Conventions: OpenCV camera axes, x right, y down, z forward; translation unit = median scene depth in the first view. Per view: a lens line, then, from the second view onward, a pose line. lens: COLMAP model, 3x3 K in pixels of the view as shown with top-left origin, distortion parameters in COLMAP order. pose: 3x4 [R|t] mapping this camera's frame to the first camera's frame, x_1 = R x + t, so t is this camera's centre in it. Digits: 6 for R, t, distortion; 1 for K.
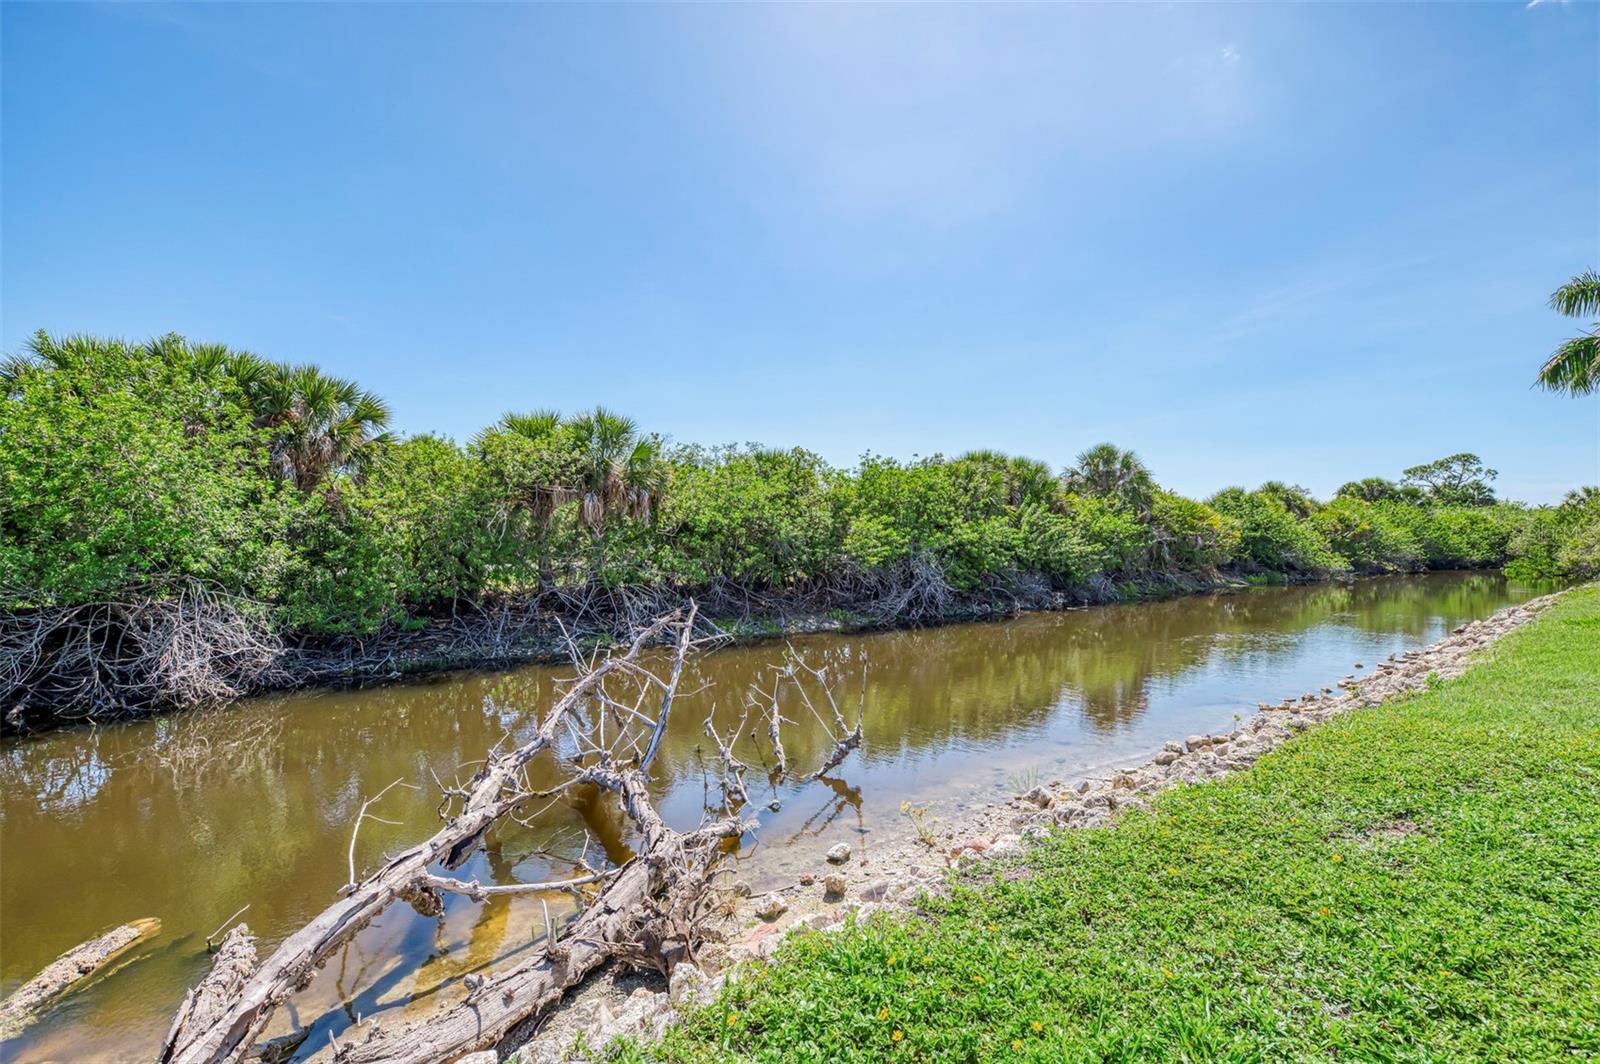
lens RADIAL K [[690.1, 0, 799.0], [0, 690.1, 540.2], [0, 0, 1]] dist [0.019803, -0.007726]
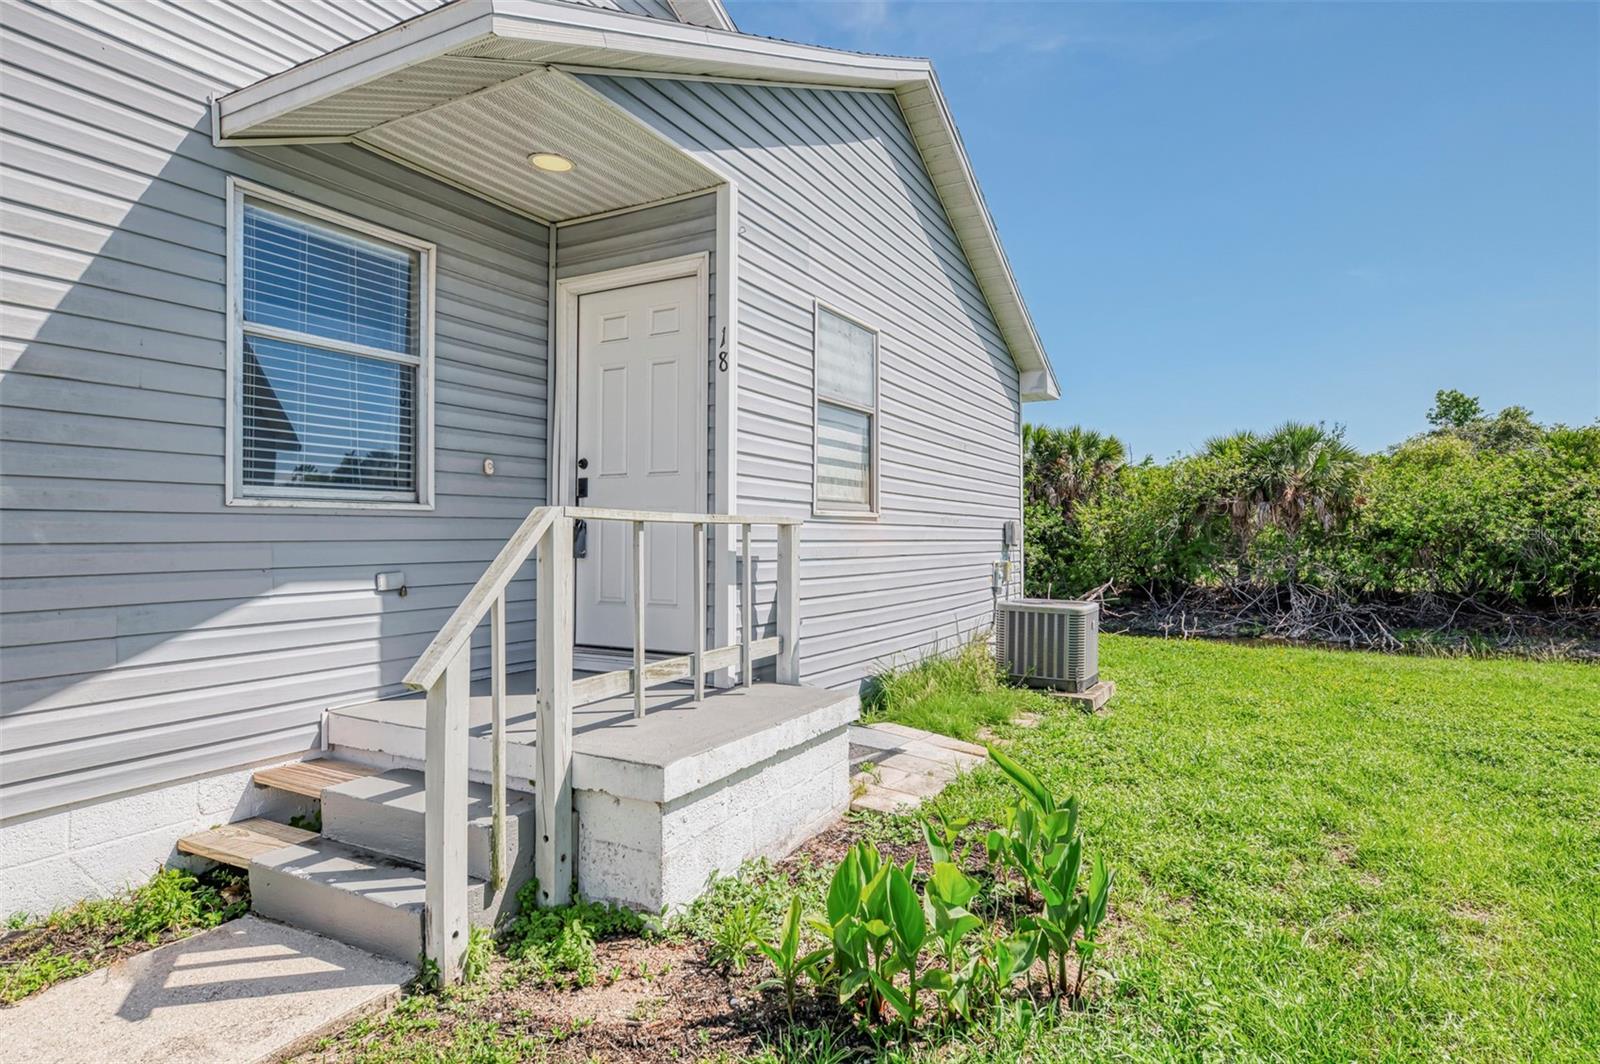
lens RADIAL K [[868.0, 0, 791.4], [0, 868.0, 520.1], [0, 0, 1]] dist [0.022937, -0.000645]
pose [[0.389744, -0.014352, -0.920812, 0.900278], [-0.004252, 0.999840, -0.017383, -0.012502], [0.920914, 0.010690, 0.389620, -0.342362]]
